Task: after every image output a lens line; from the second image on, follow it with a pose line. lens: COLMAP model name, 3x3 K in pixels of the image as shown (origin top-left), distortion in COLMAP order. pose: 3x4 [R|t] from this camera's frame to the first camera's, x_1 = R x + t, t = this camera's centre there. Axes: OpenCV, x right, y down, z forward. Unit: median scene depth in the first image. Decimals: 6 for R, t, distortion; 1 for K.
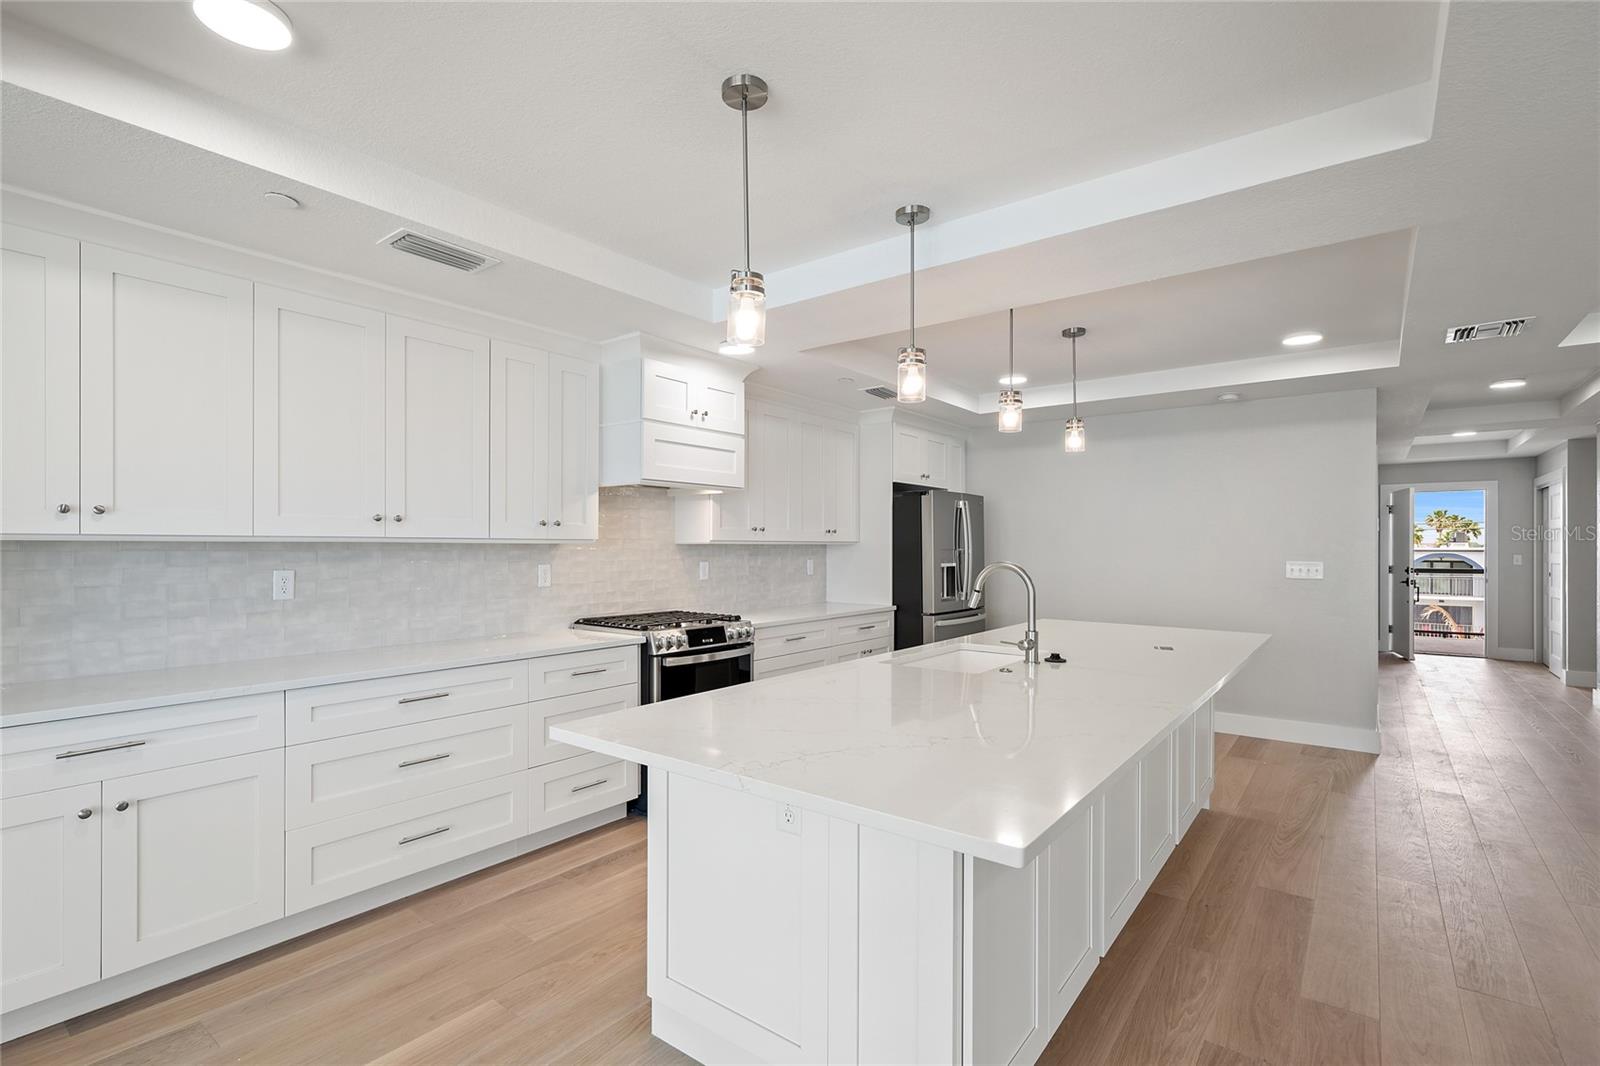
lens RADIAL K [[746.5, 0, 776.0], [0, 746.5, 541.0], [0, 0, 1]] dist [0.003196, -0.001049]
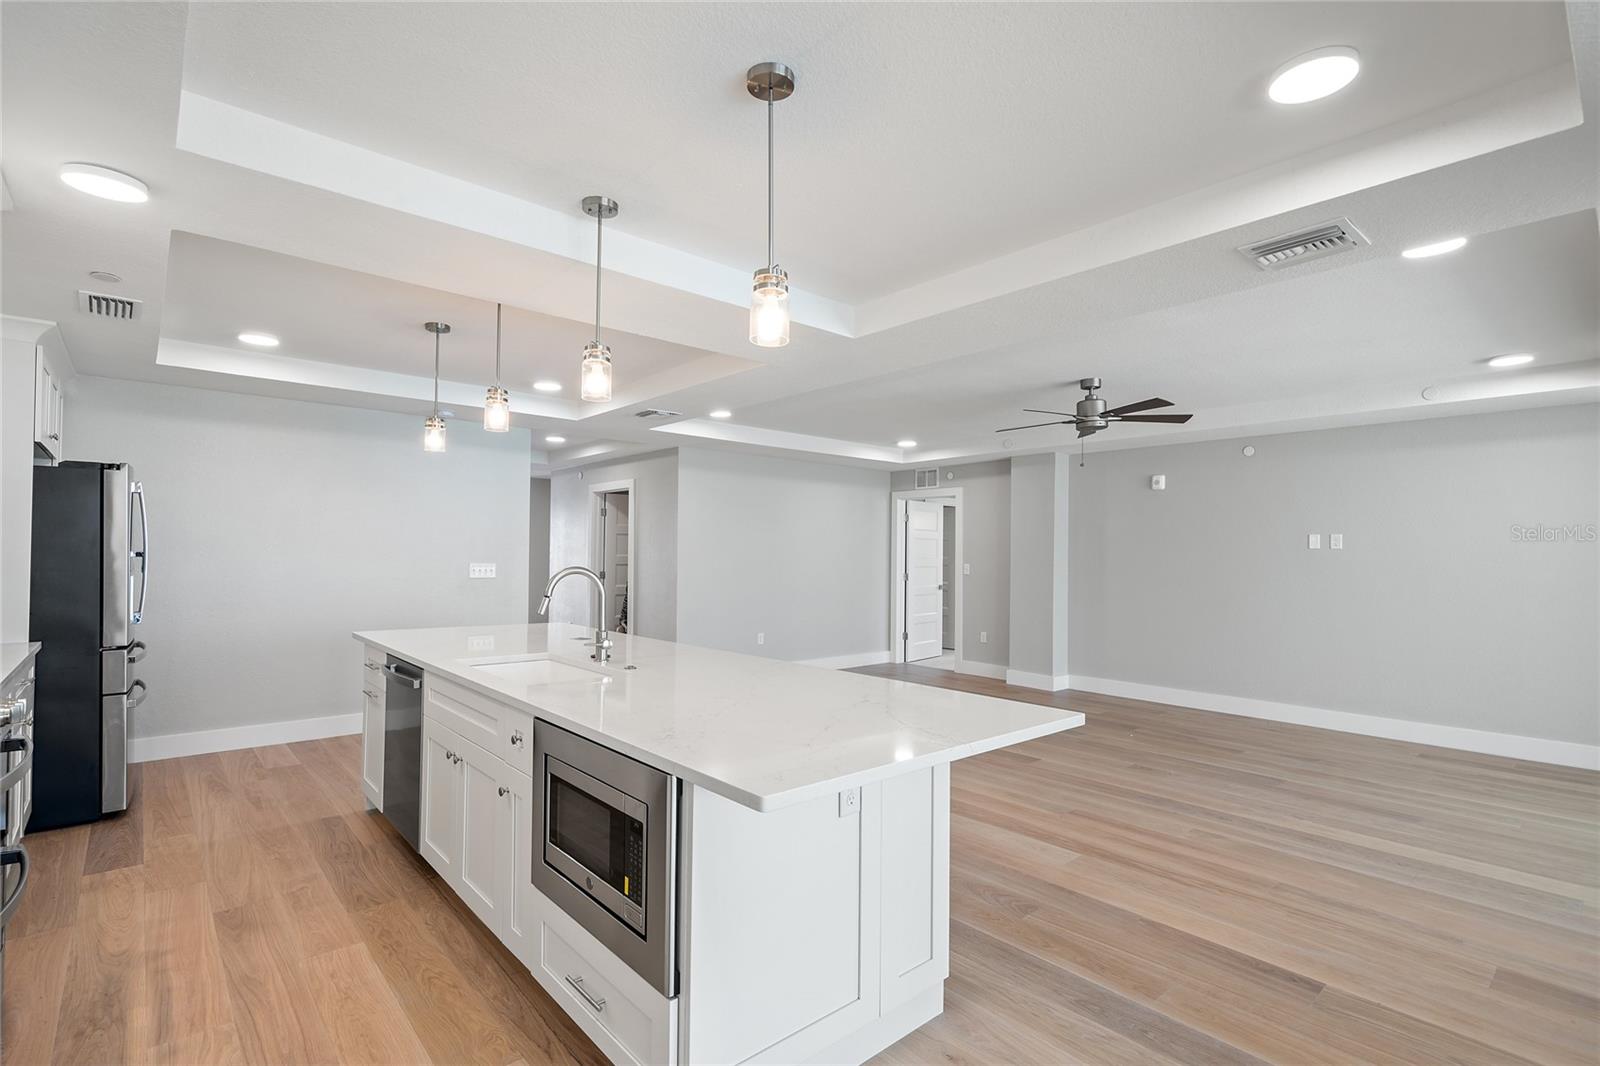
lens RADIAL K [[746.5, 0, 800.3], [0, 746.5, 544.0], [0, 0, 1]] dist [0.003196, -0.001049]
pose [[0.168084, 0.014037, 0.985673, -0.464918], [-0.016985, 0.999791, -0.011342, 0.002002], [-0.985626, -0.014835, 0.168287, 0.374270]]
